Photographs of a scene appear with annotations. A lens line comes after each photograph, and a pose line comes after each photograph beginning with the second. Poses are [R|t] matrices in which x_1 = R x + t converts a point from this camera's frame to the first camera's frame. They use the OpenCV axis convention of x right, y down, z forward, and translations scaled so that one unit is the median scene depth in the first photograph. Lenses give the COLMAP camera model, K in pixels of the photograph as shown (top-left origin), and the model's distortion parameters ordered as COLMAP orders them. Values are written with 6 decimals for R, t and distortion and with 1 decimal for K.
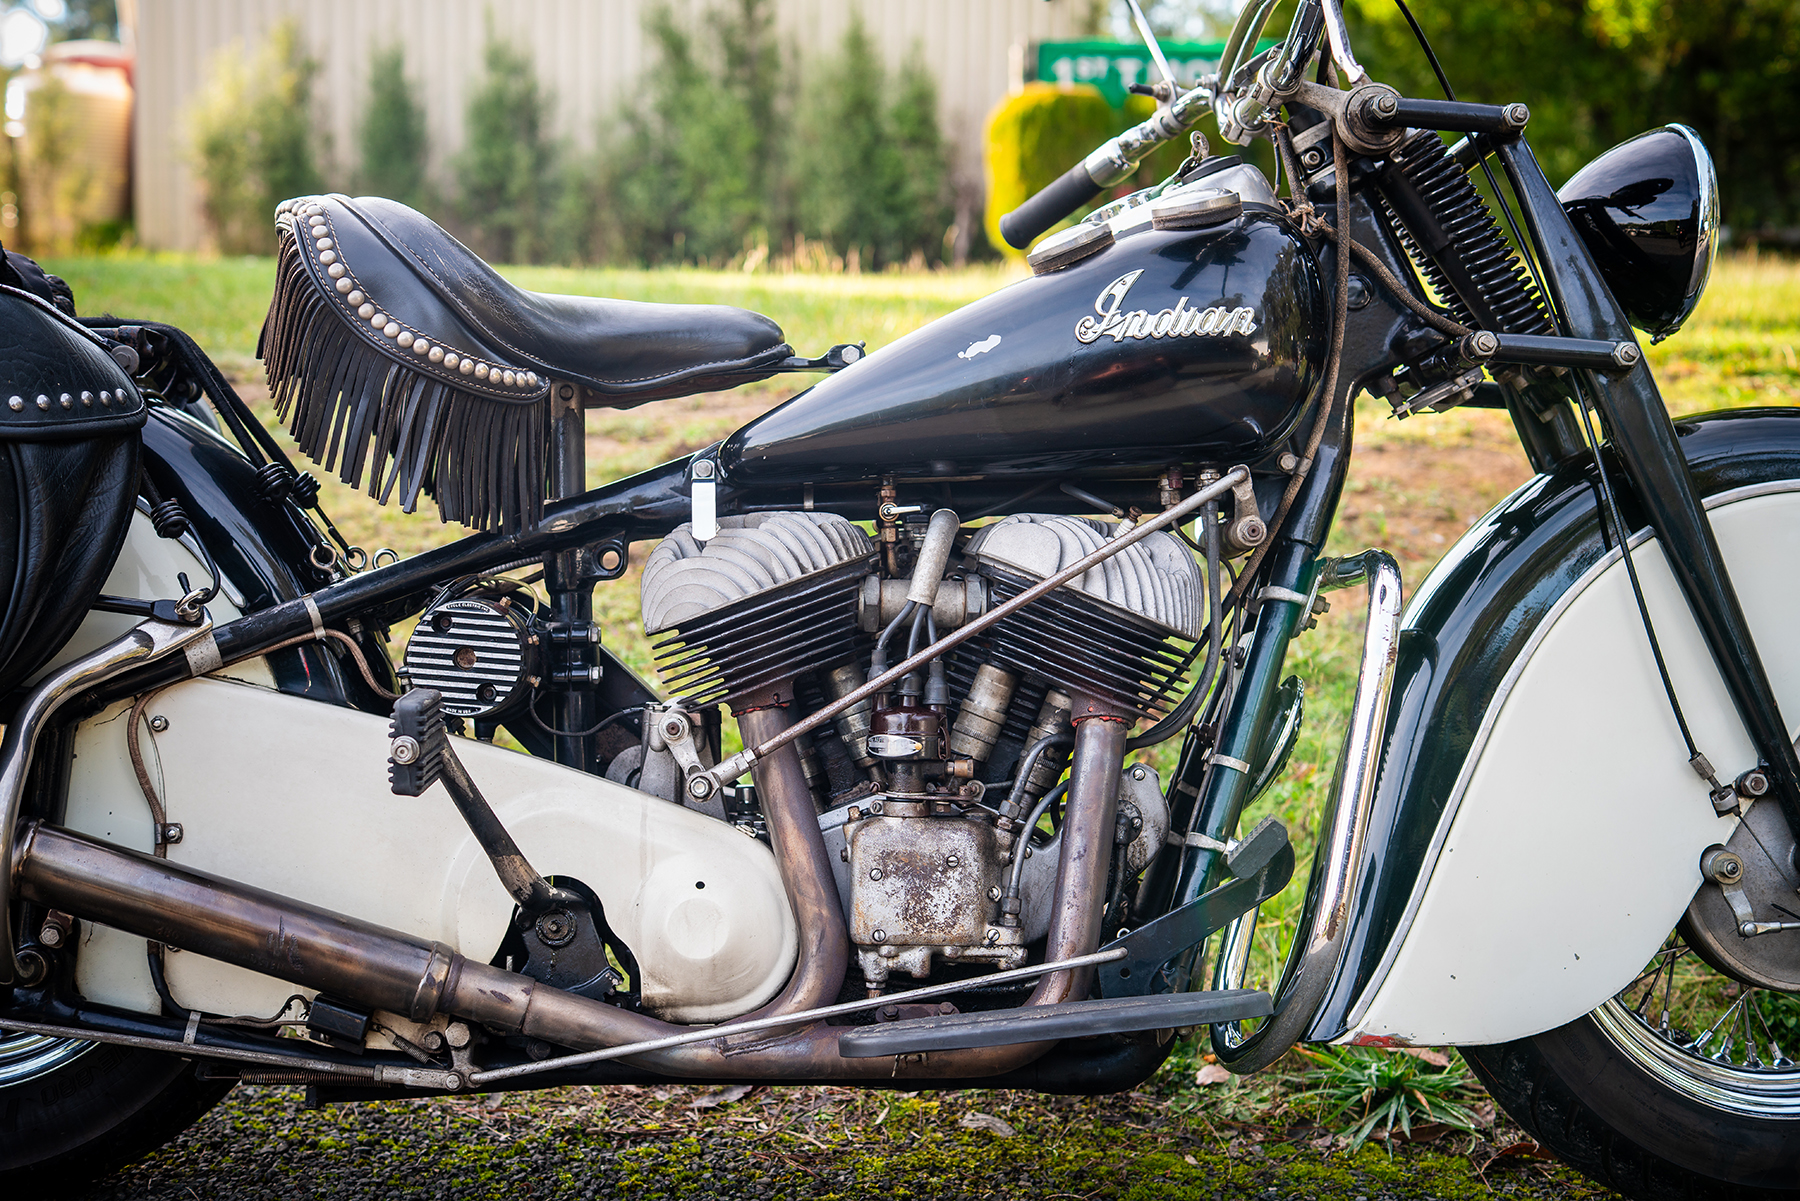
lens RADIAL K [[2258.0, 0, 900.0], [0, 2258.0, 600.5], [0, 0, 1]] dist [-0.102107, -0.000941]
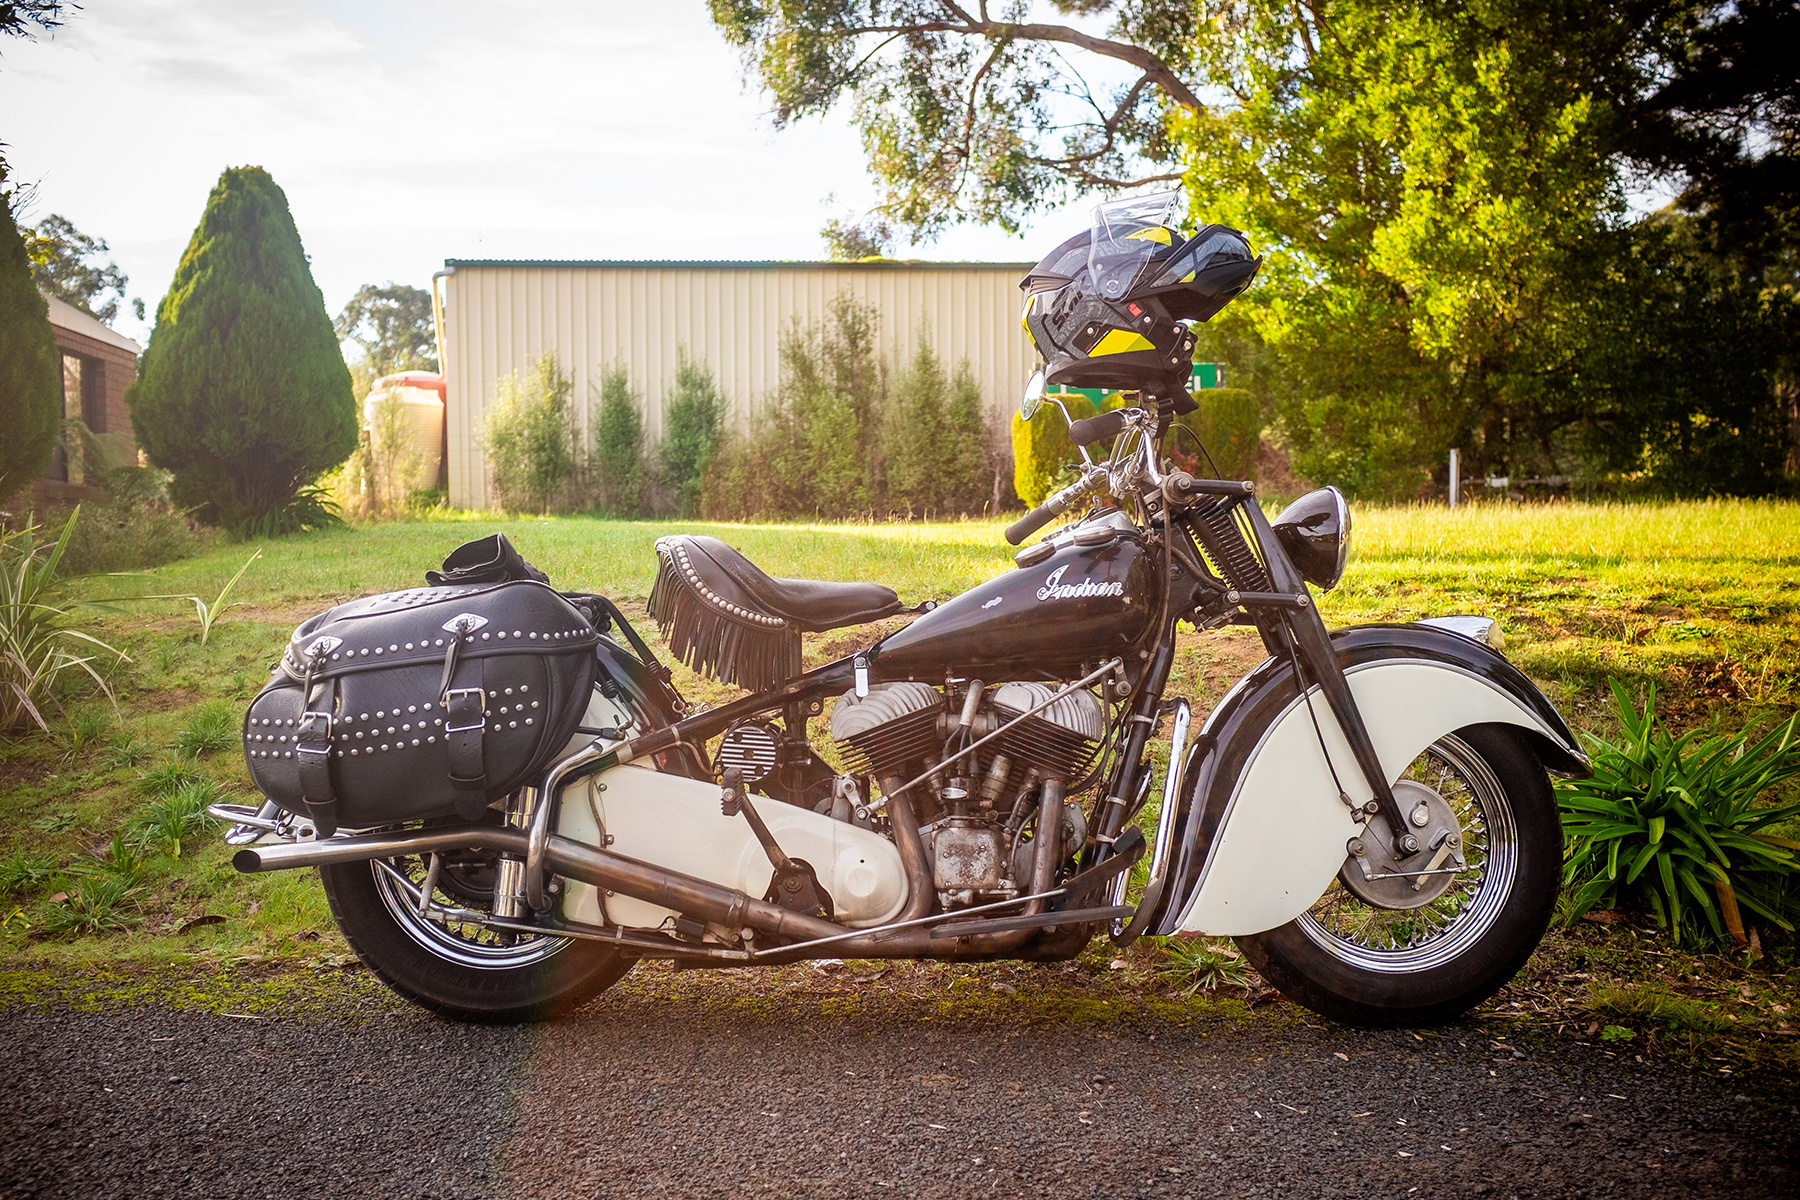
lens RADIAL K [[2258.0, 0, 900.0], [0, 2258.0, 600.0], [0, 0, 1]] dist [-0.102107, -0.000941]
pose [[0.999499, -0.014584, -0.028100, 0.008710], [0.012630, 0.997570, -0.068514, 0.027783], [0.029031, 0.068125, 0.997254, -1.088662]]
